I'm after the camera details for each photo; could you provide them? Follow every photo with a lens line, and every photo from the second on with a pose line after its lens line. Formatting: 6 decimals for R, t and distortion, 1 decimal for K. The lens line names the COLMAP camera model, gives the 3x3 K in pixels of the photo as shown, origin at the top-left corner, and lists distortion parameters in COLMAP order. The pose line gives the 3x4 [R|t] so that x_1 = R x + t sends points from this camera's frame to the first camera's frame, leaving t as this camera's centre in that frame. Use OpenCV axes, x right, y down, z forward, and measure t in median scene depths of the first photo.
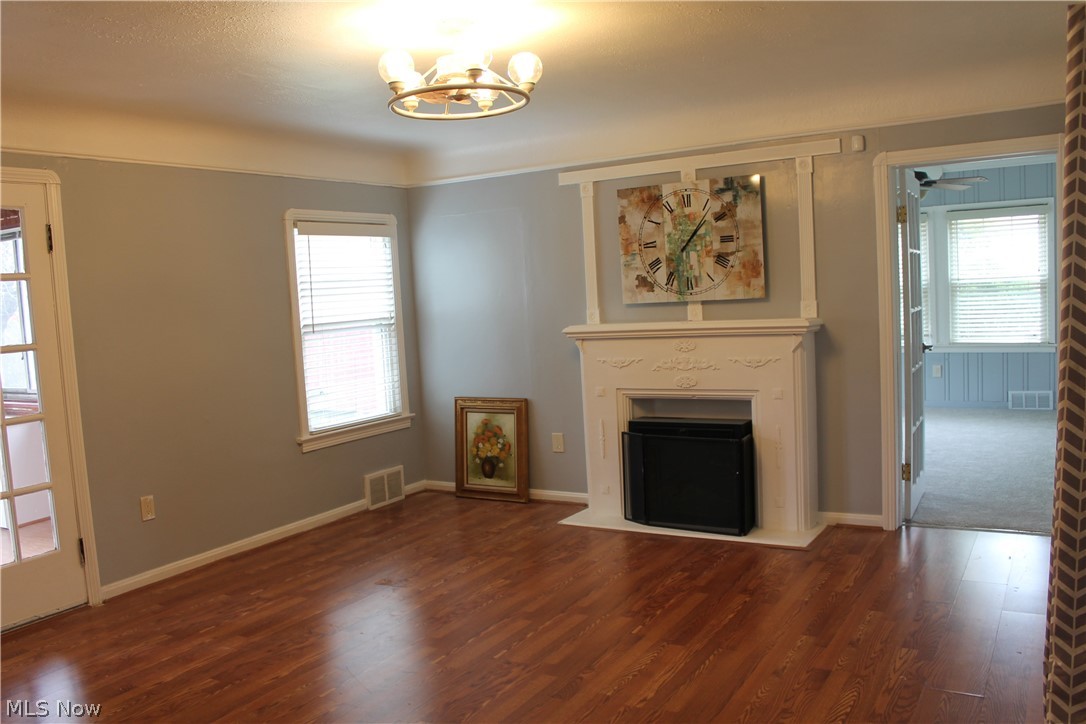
lens RADIAL K [[920.1, 0, 537.2], [0, 920.1, 369.6], [0, 0, 1]] dist [-0.100802, 0.006636]
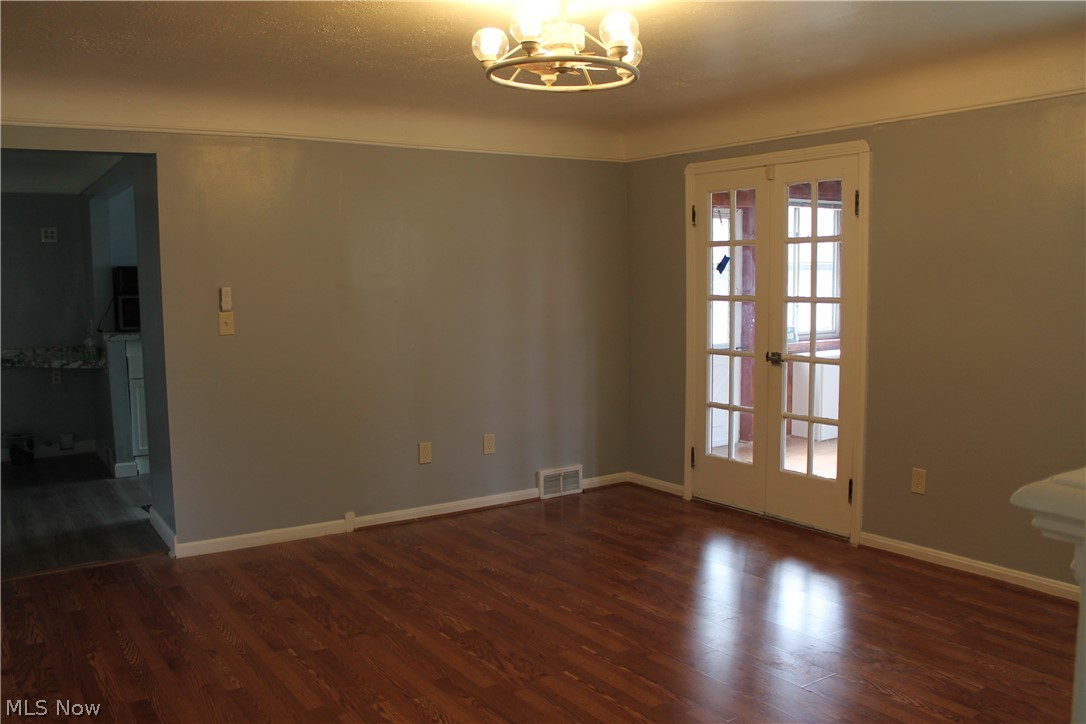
lens RADIAL K [[920.1, 0, 537.2], [0, 920.1, 369.6], [0, 0, 1]] dist [-0.100802, 0.006636]
pose [[-0.422348, 0.154196, -0.893222, 0.641580], [-0.043236, 0.980876, 0.189771, -0.141310], [0.905402, 0.118769, -0.407604, 1.120072]]
